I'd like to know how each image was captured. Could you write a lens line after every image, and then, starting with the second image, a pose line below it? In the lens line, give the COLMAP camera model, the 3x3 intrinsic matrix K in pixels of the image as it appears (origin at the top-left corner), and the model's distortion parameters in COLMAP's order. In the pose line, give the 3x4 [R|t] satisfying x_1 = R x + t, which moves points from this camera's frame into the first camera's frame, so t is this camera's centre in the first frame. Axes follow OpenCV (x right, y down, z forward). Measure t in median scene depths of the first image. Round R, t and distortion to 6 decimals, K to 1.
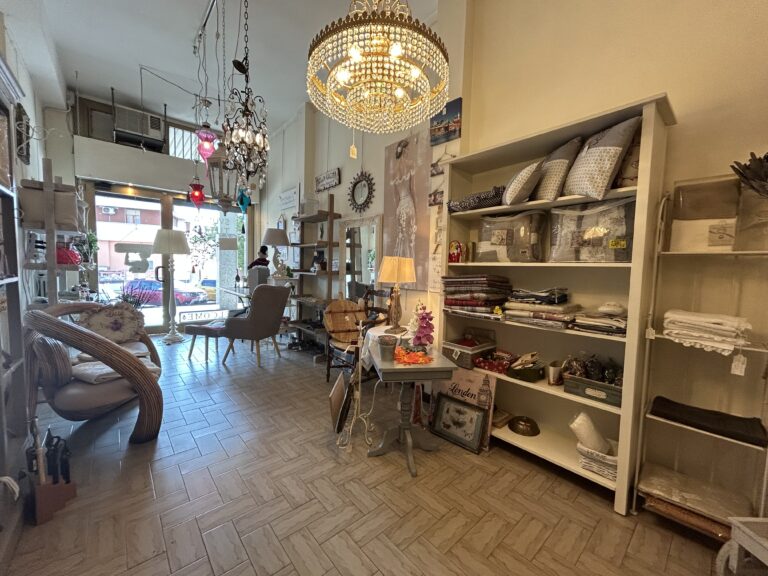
lens RADIAL K [[308.3, 0, 384.8], [0, 308.3, 288.8], [0, 0, 1]] dist [-0.000610, -0.000412]
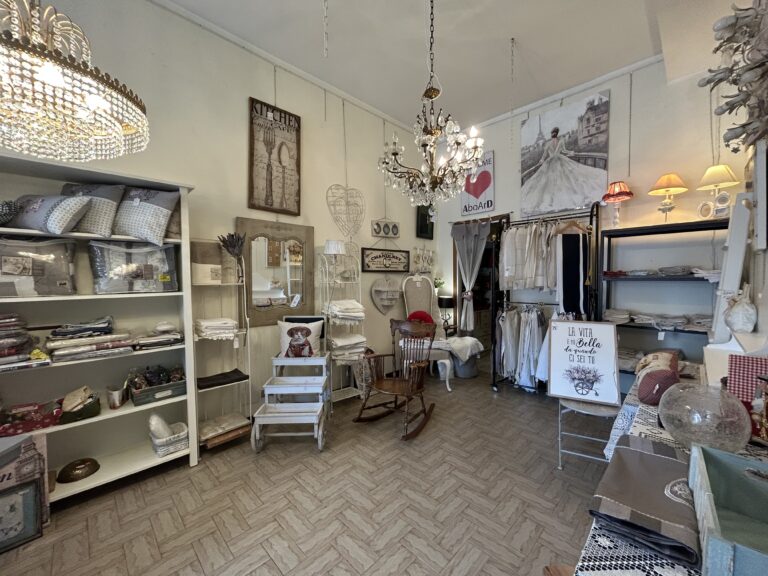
lens RADIAL K [[308.3, 0, 385.9], [0, 308.3, 288.5], [0, 0, 1]] dist [-0.000610, -0.000412]
pose [[-0.067233, -0.057021, 0.996107, -0.522820], [0.074861, 0.995263, 0.062026, -0.089748], [-0.994925, 0.078740, -0.062646, 0.103694]]
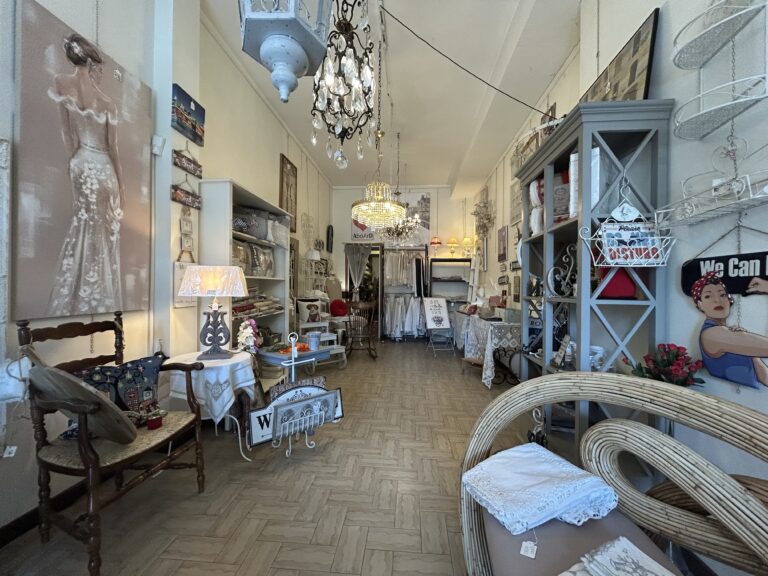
lens RADIAL K [[308.3, 0, 386.6], [0, 308.3, 288.3], [0, 0, 1]] dist [-0.000610, -0.000412]
pose [[-0.700855, -0.033517, 0.712515, -1.091115], [0.020566, 0.997531, 0.067154, -0.113084], [-0.713007, 0.061719, -0.698435, 1.578223]]
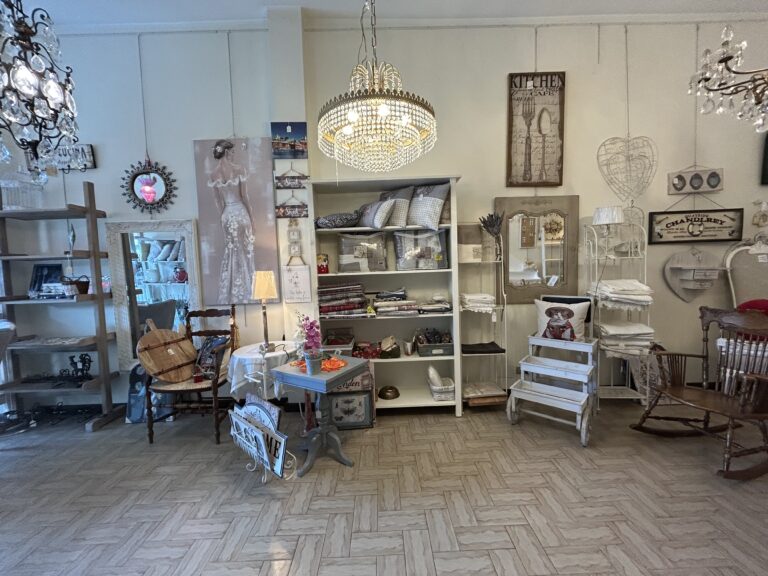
lens RADIAL K [[308.3, 0, 384.3], [0, 308.3, 288.9], [0, 0, 1]] dist [-0.000610, -0.000412]
pose [[0.647338, -0.096443, 0.756077, -0.550476], [0.101072, 0.994064, 0.040264, -0.060454], [-0.755472, 0.050354, 0.653243, 0.127973]]
